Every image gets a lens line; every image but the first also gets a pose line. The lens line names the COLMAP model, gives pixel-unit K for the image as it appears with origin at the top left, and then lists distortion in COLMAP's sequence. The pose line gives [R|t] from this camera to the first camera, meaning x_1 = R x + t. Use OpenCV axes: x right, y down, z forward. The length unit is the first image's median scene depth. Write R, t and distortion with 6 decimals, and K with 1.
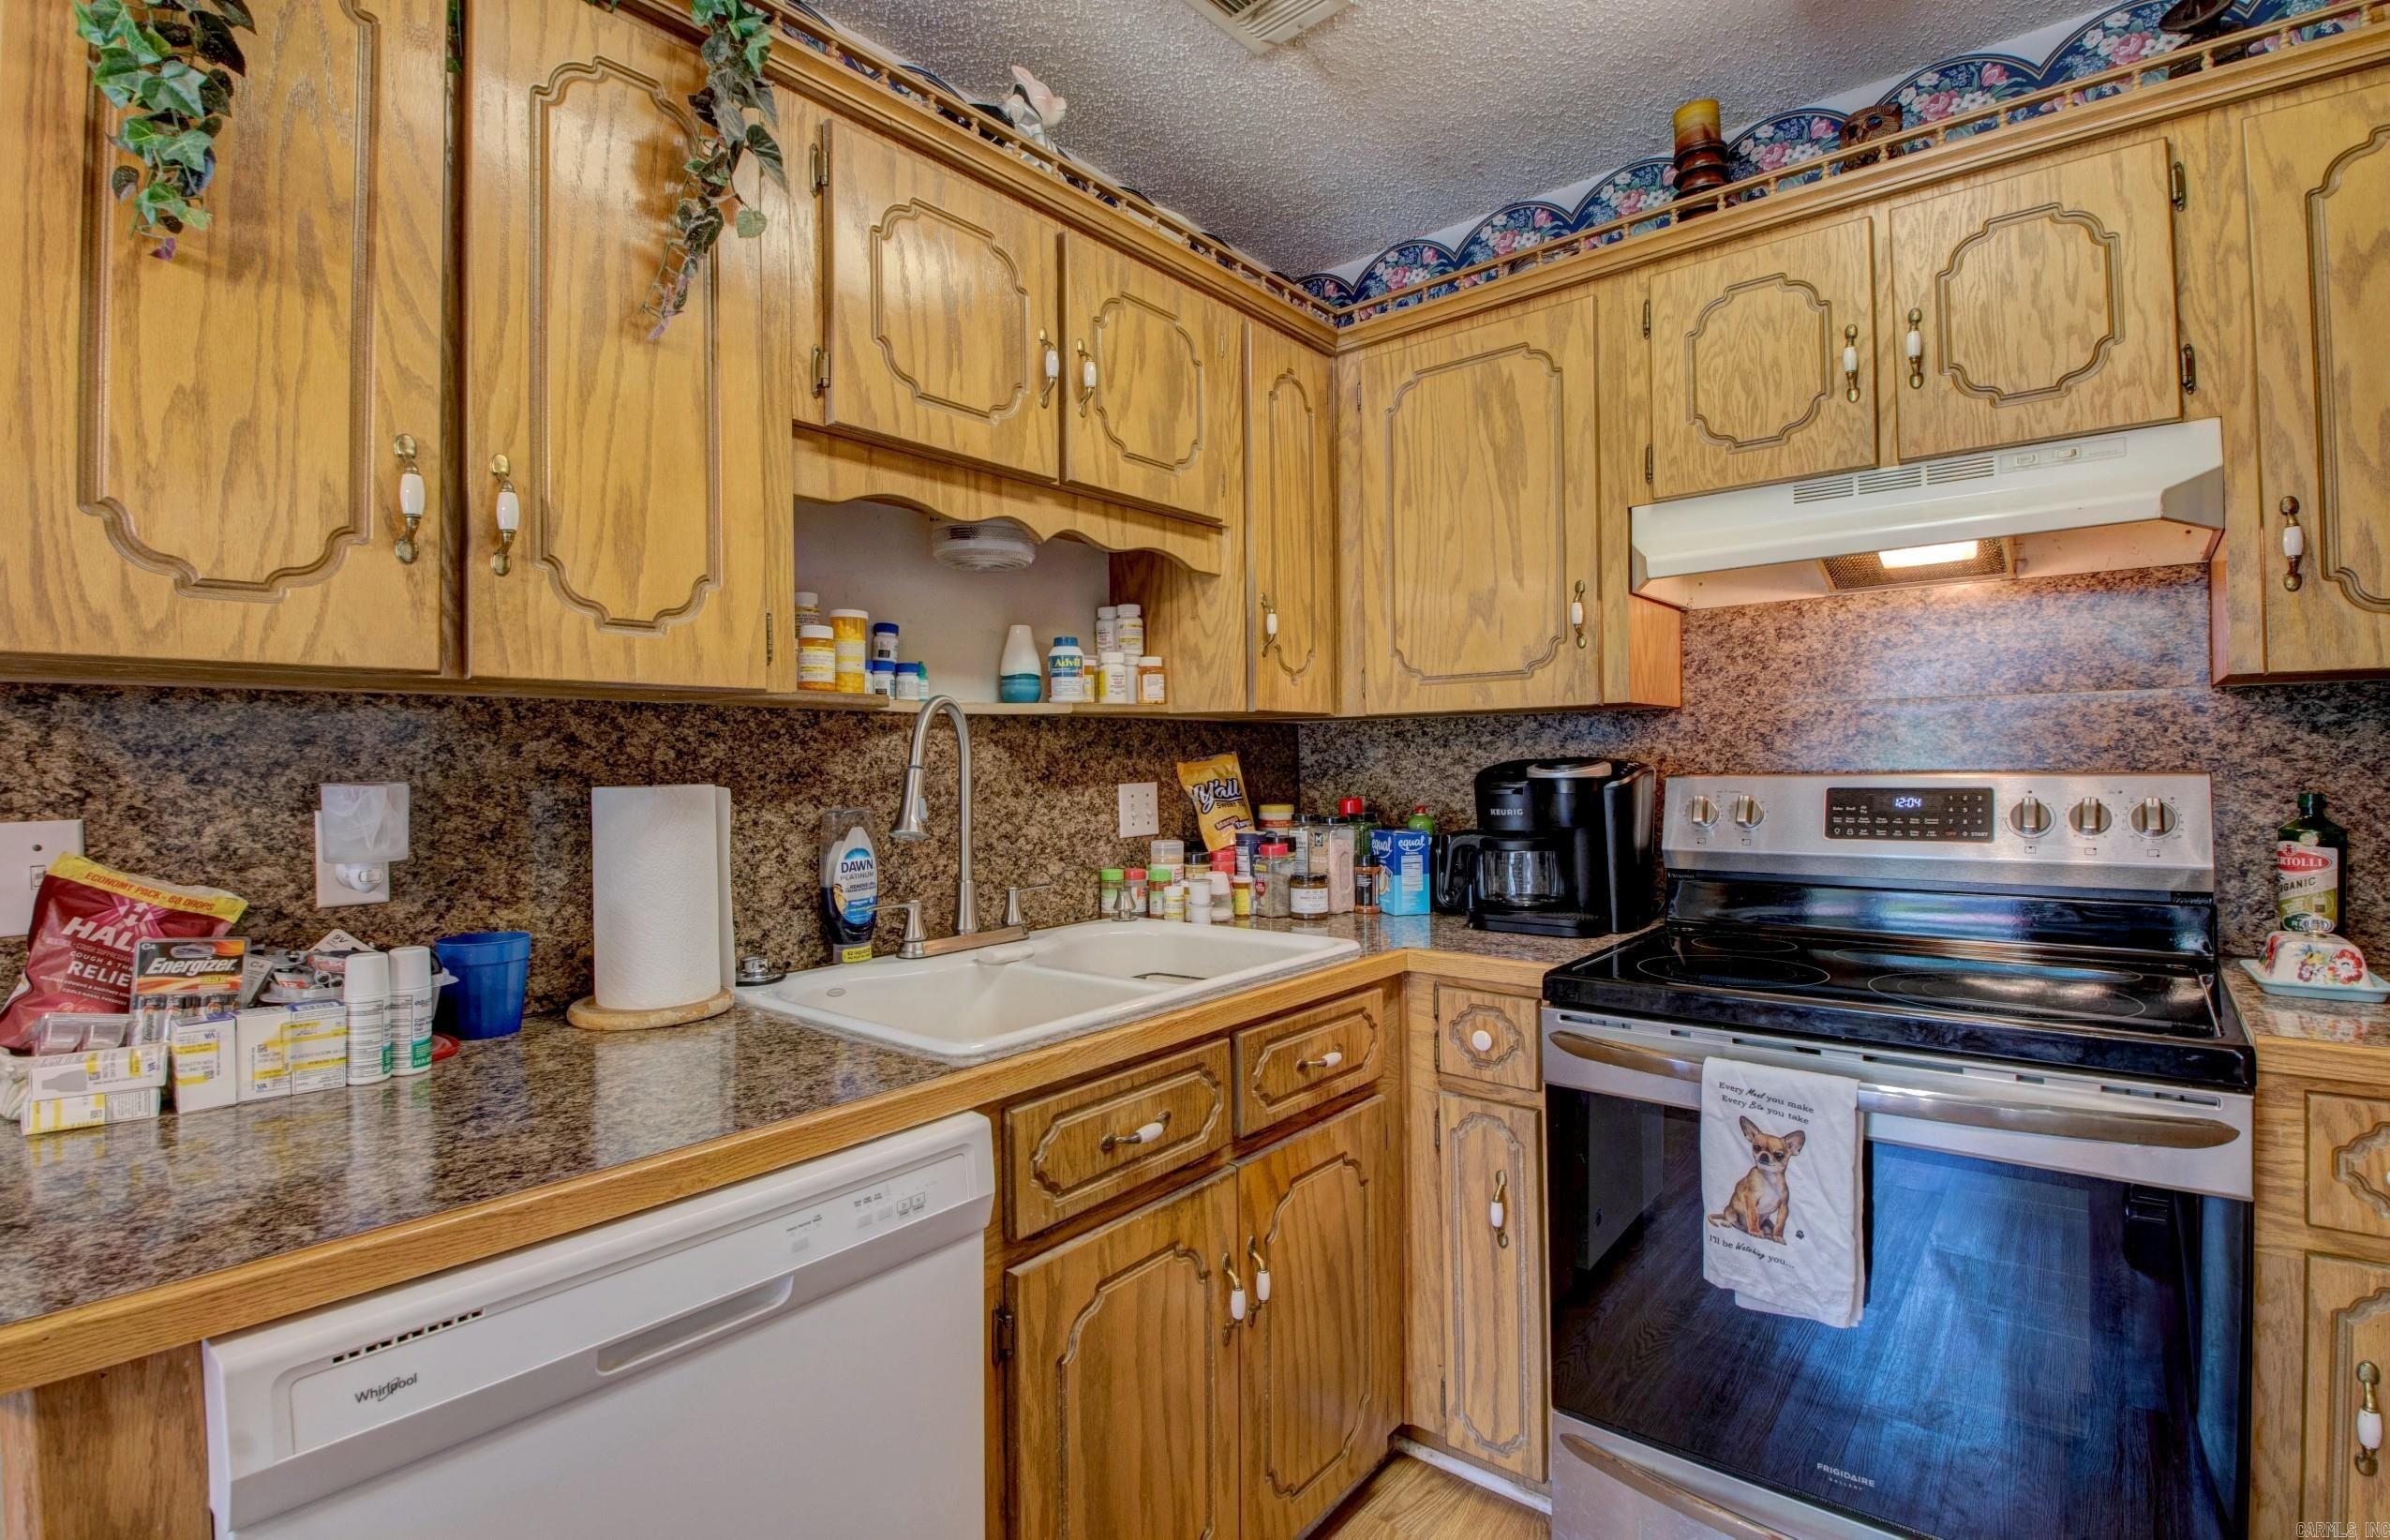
lens RADIAL K [[1111.0, 0, 1161.0], [0, 1111.0, 756.0], [0, 0, 1]] dist [0.004766, -0.017291]
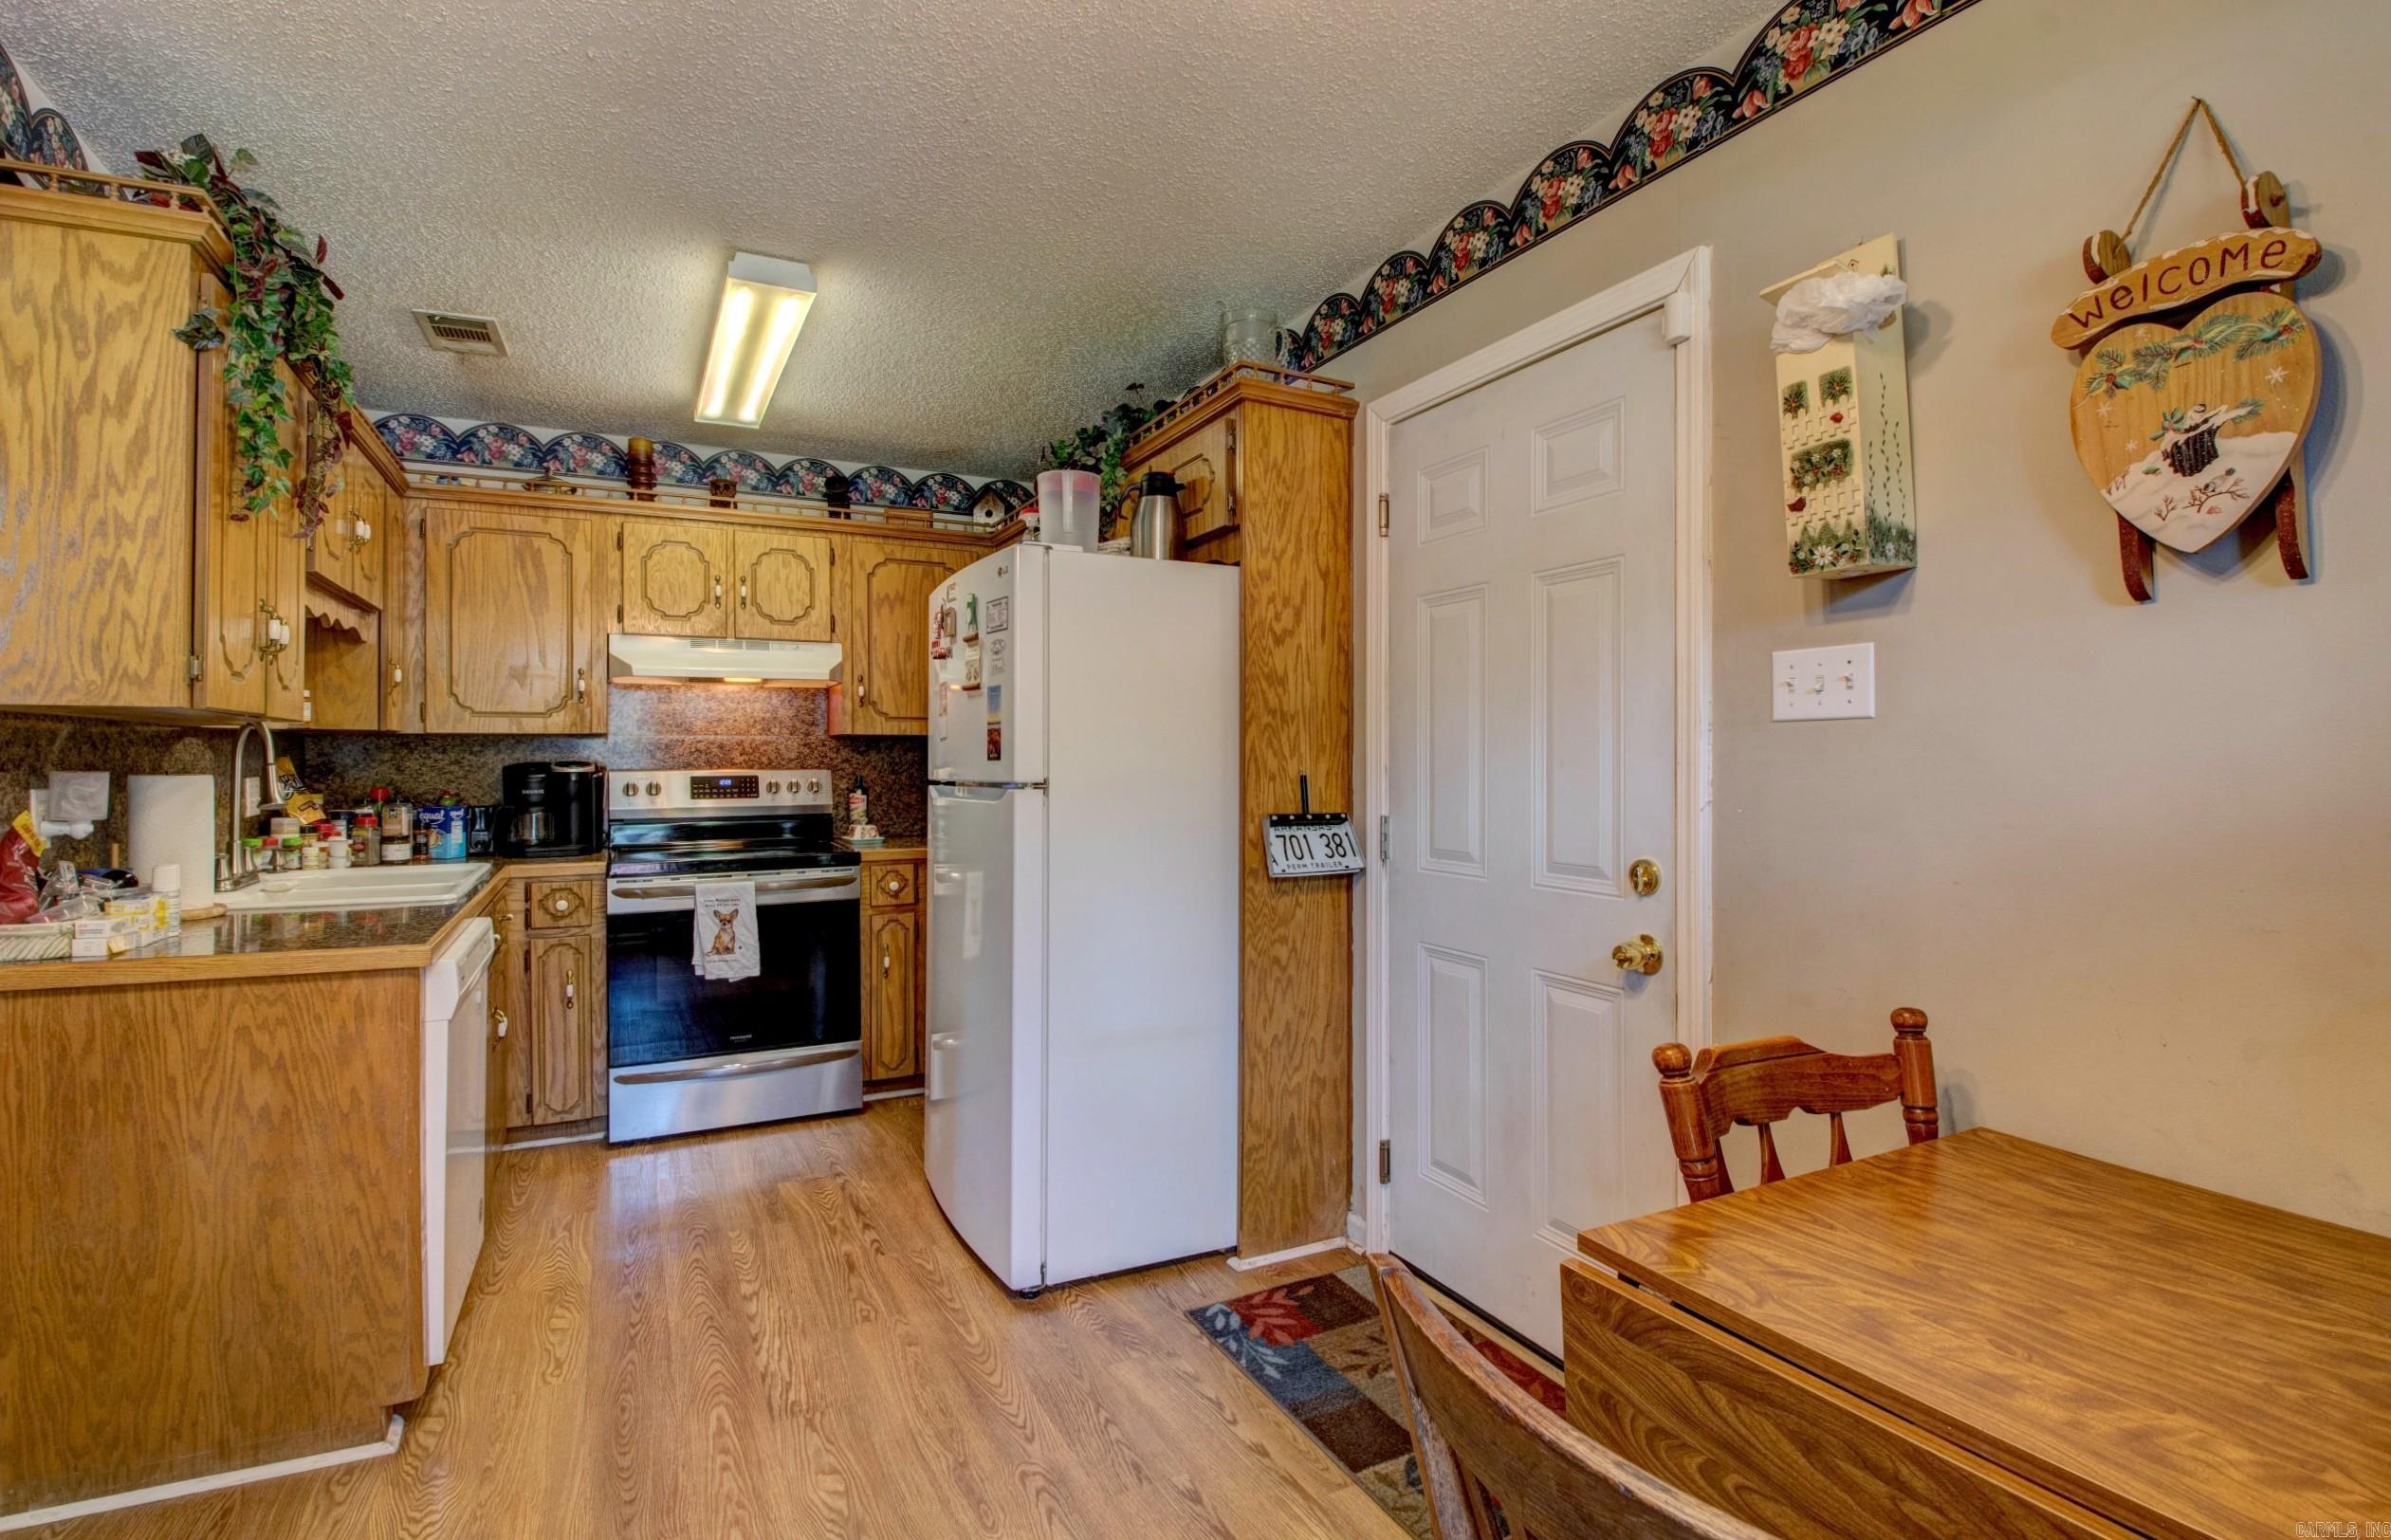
lens RADIAL K [[1111.4, 0, 1218.2], [0, 1111.4, 755.1], [0, 0, 1]] dist [0.004766, -0.017291]
pose [[0.361014, 0.012761, 0.932473, -1.128648], [-0.007451, 0.999914, -0.010800, 0.003515], [-0.932531, -0.003049, 0.361078, -0.788646]]
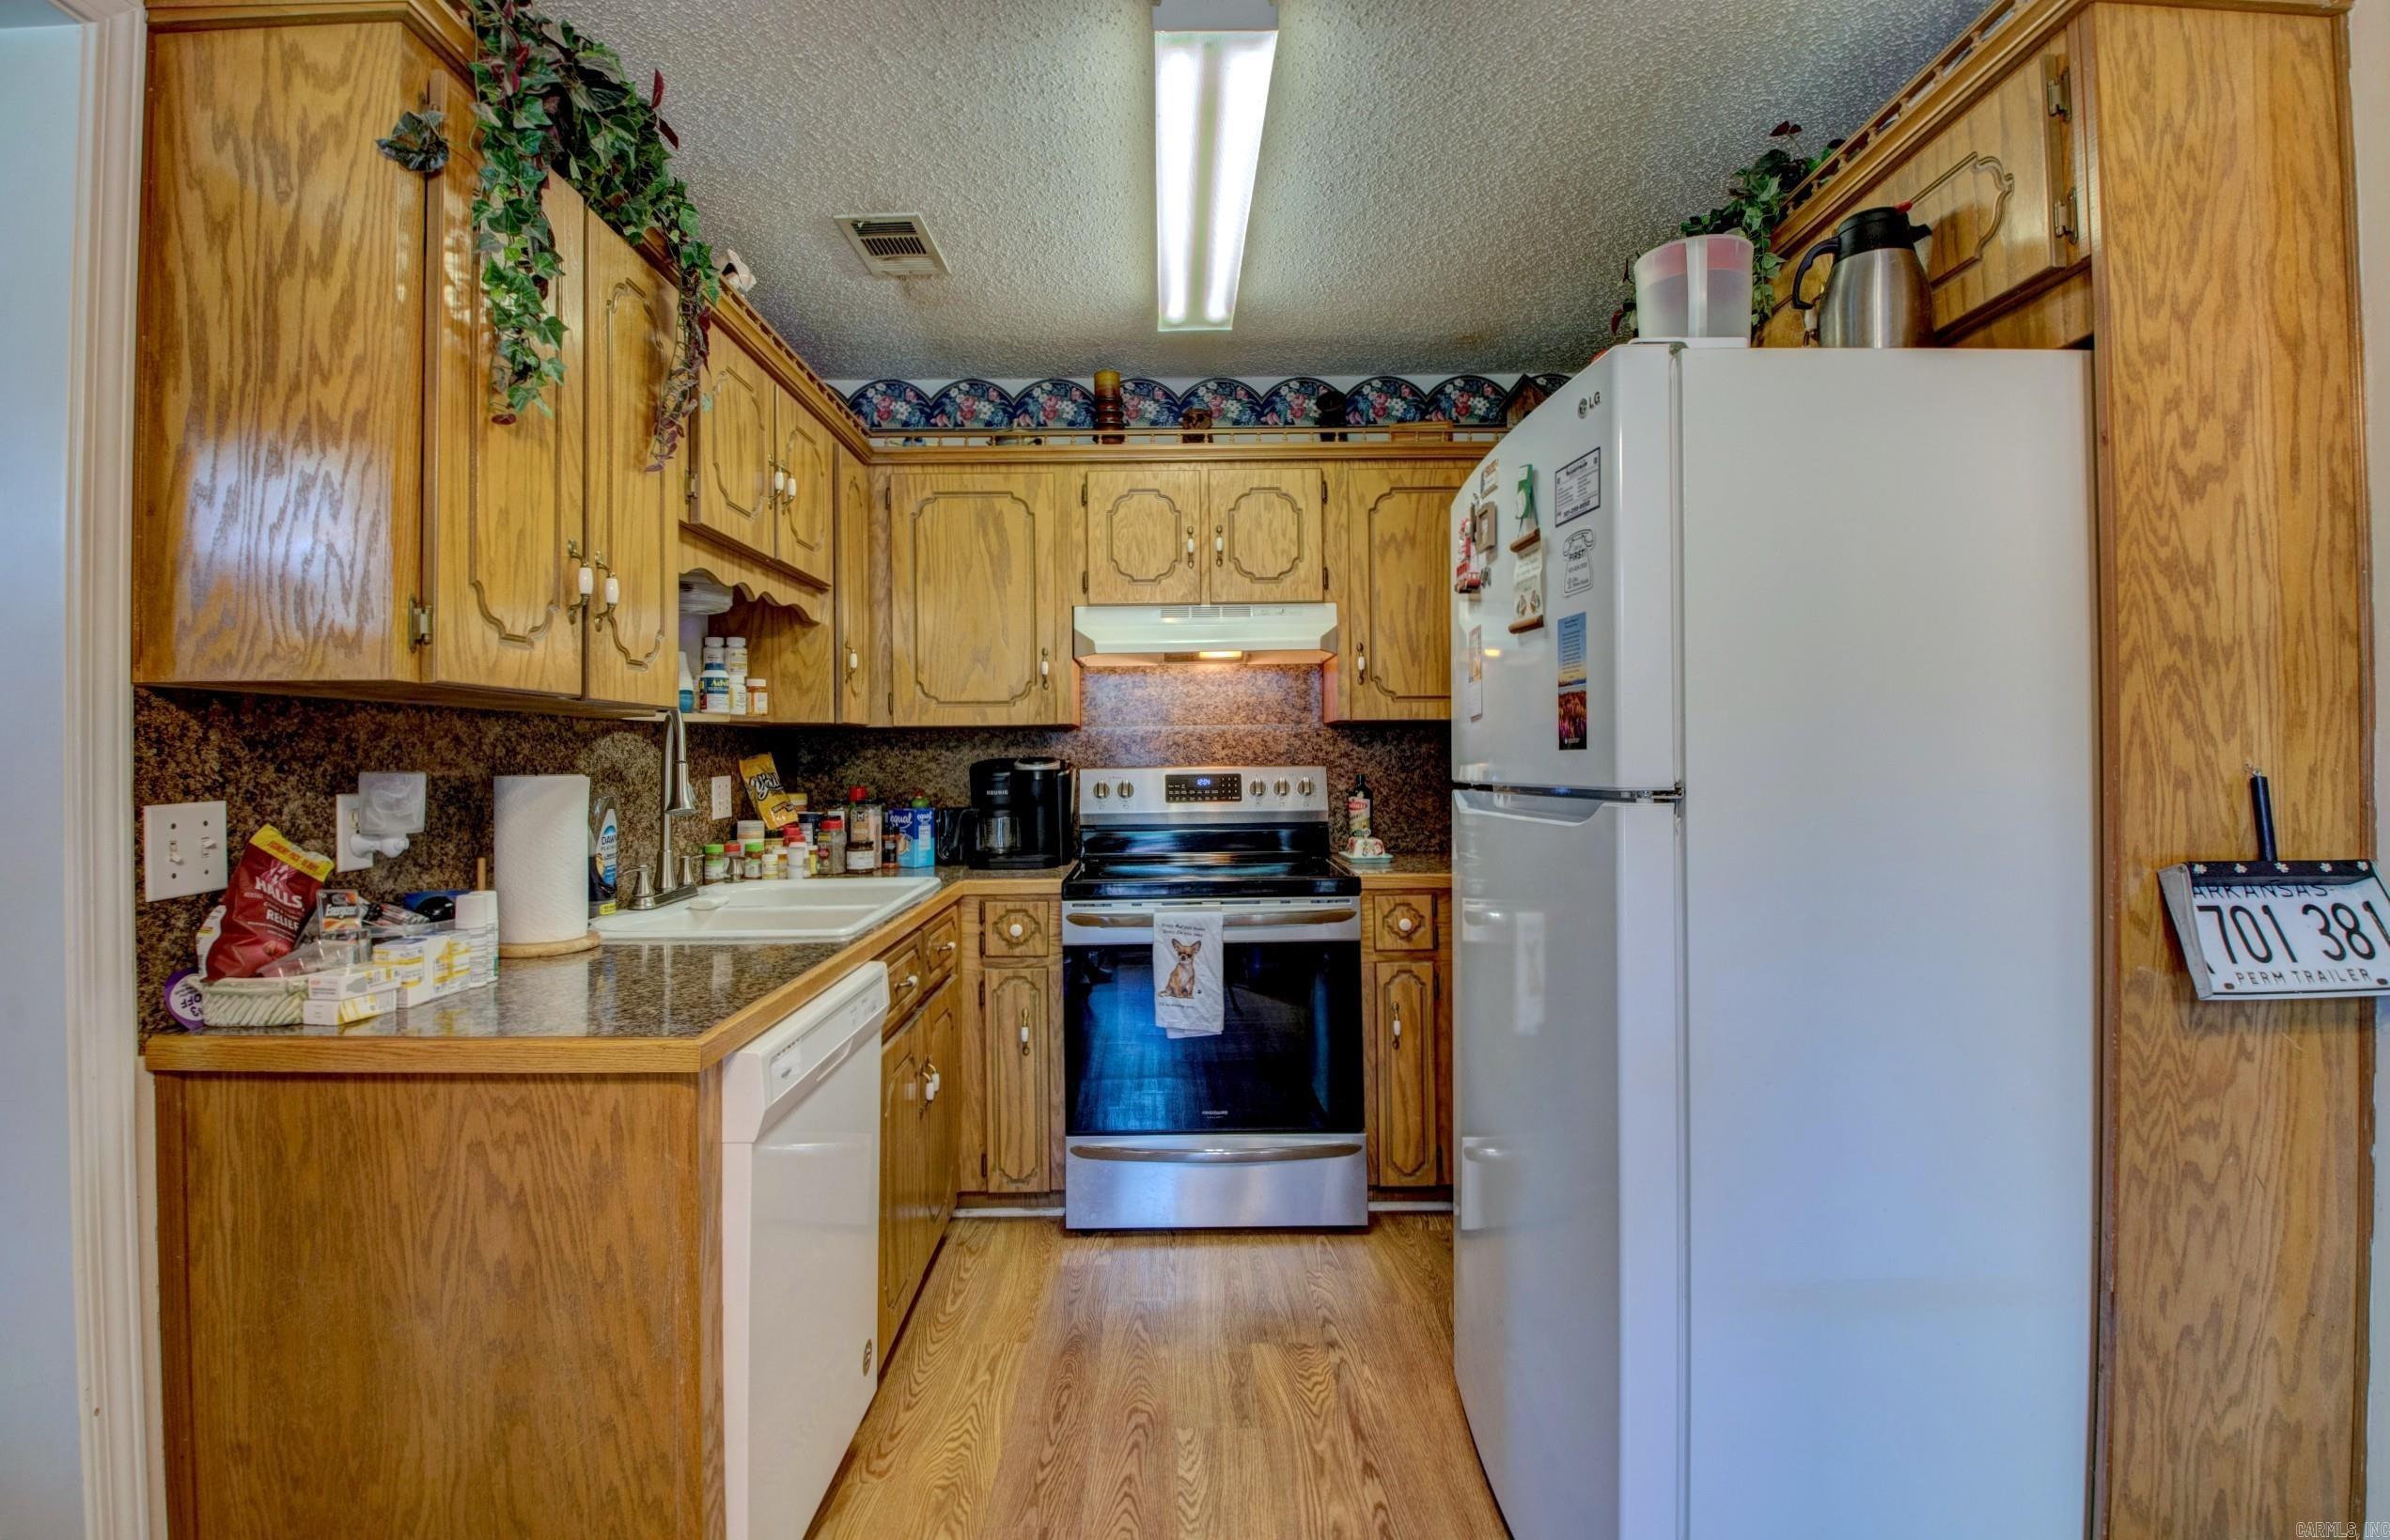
lens RADIAL K [[1110.9, 0, 1206.0], [0, 1110.9, 741.3], [0, 0, 1]] dist [0.004766, -0.017291]
pose [[0.740551, 0.013329, 0.671868, -0.603151], [-0.002994, 0.999859, -0.016537, 0.004979], [-0.671994, 0.010235, 0.740486, -0.396365]]
